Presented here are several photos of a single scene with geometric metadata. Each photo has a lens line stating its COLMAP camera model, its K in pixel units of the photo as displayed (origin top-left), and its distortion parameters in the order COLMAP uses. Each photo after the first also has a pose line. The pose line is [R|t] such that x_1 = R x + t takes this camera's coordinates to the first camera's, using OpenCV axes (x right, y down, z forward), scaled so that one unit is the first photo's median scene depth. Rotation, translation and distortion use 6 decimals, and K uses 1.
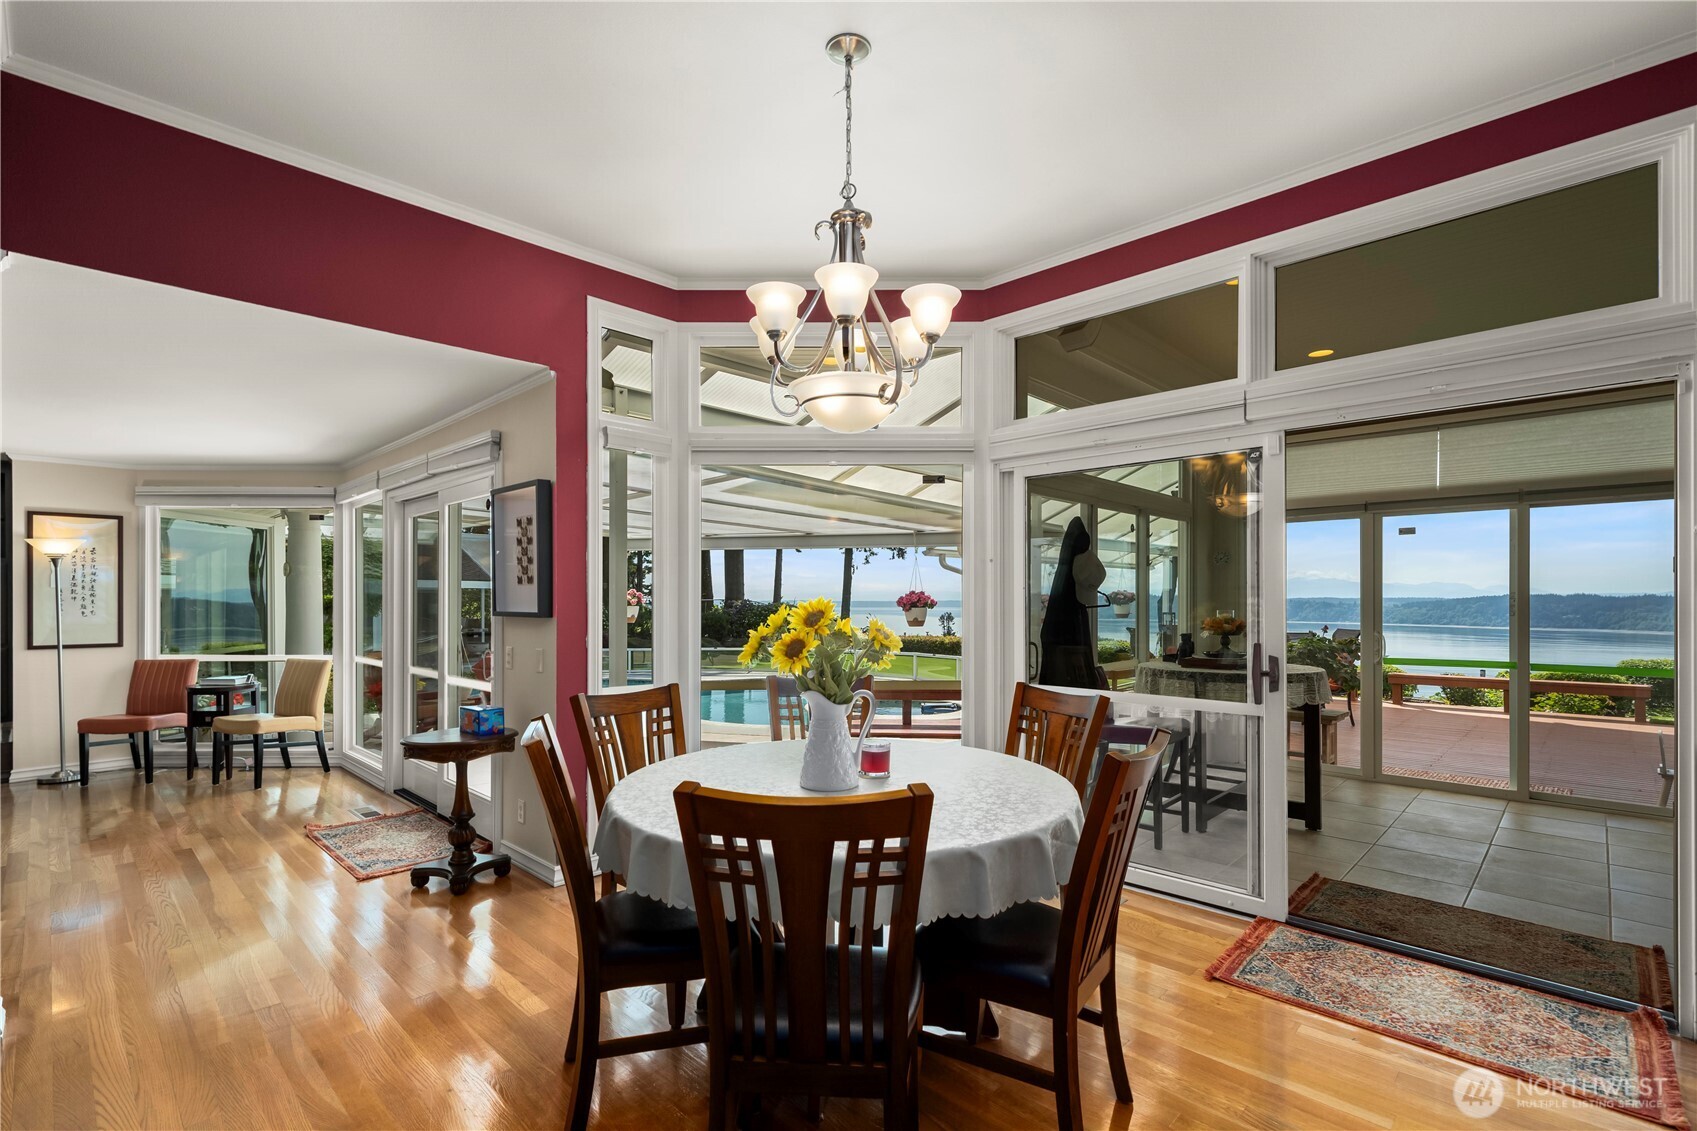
lens RADIAL K [[776.5, 0, 851.2], [0, 776.5, 598.7], [0, 0, 1]] dist [0.014080, -0.000180]
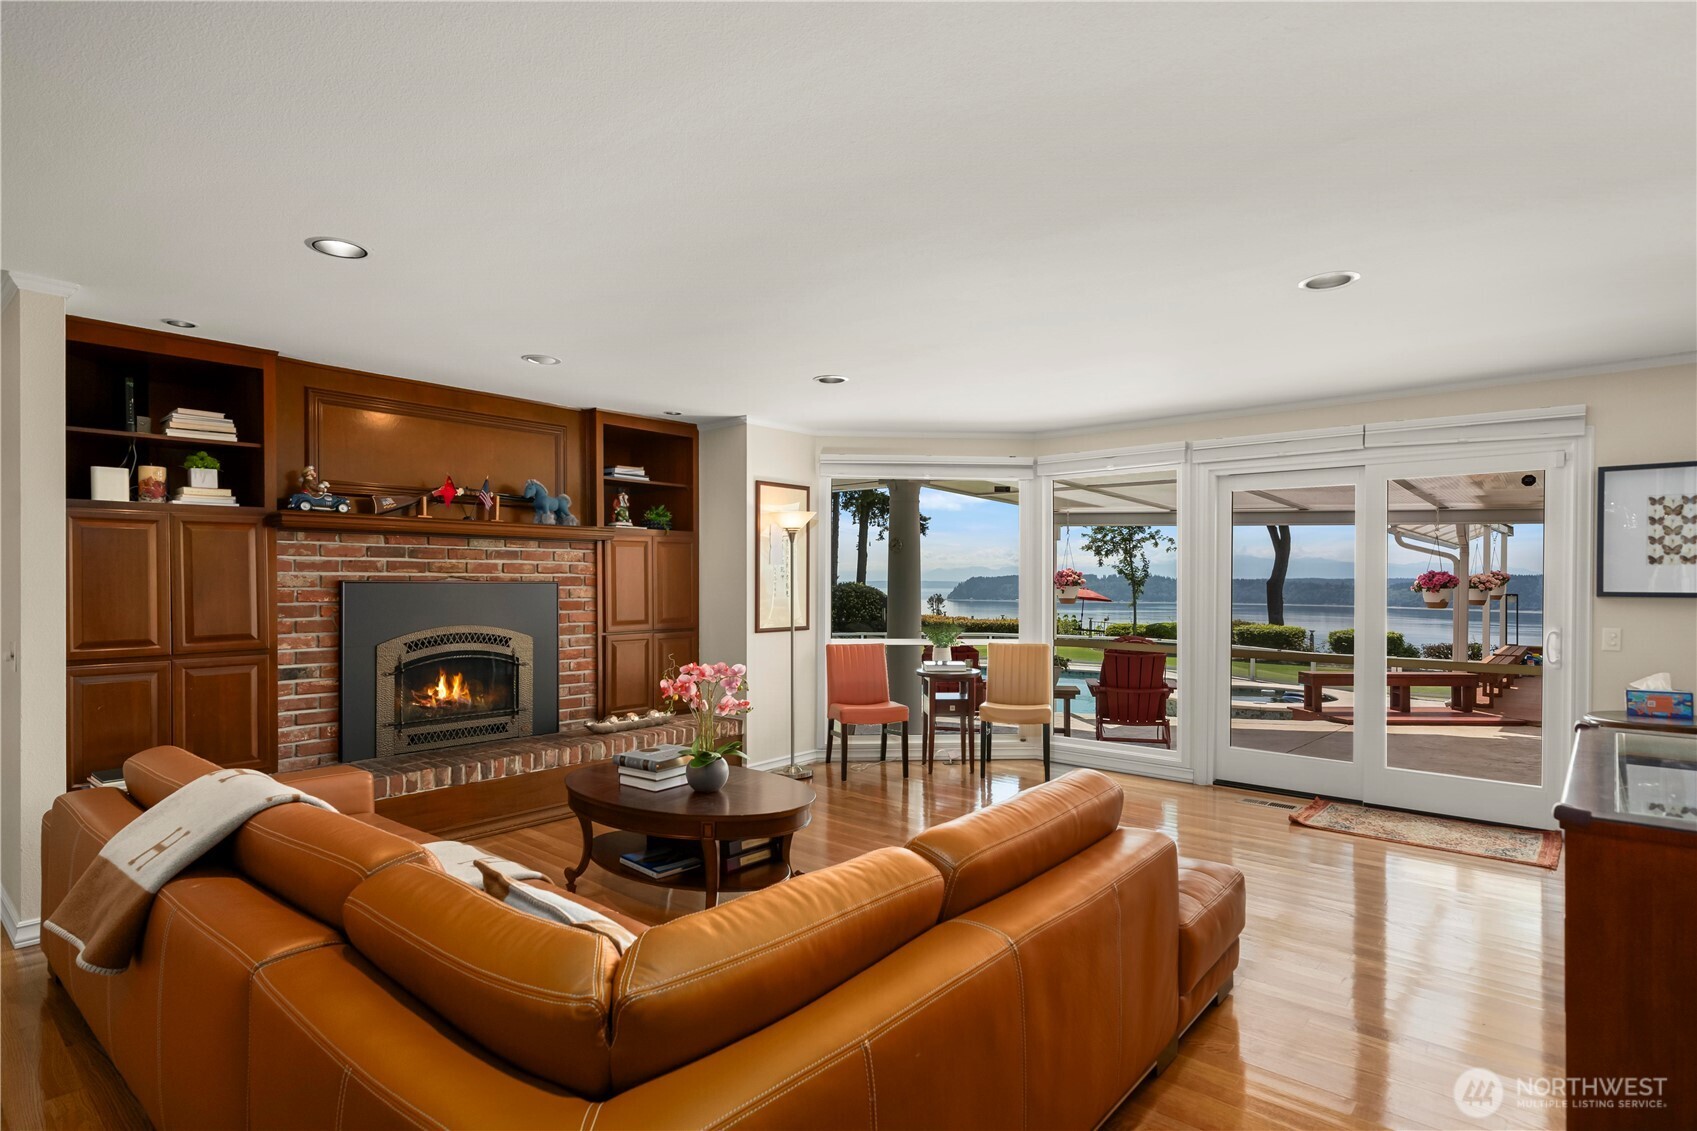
lens RADIAL K [[868.9, 0, 850.9], [0, 868.9, 588.9], [0, 0, 1]] dist [-0.001954, -0.000380]
pose [[0.998153, 0.003852, 0.060625, -0.937840], [-0.004611, 0.999913, 0.012380, 0.001445], [-0.060572, -0.012637, 0.998084, -0.012780]]
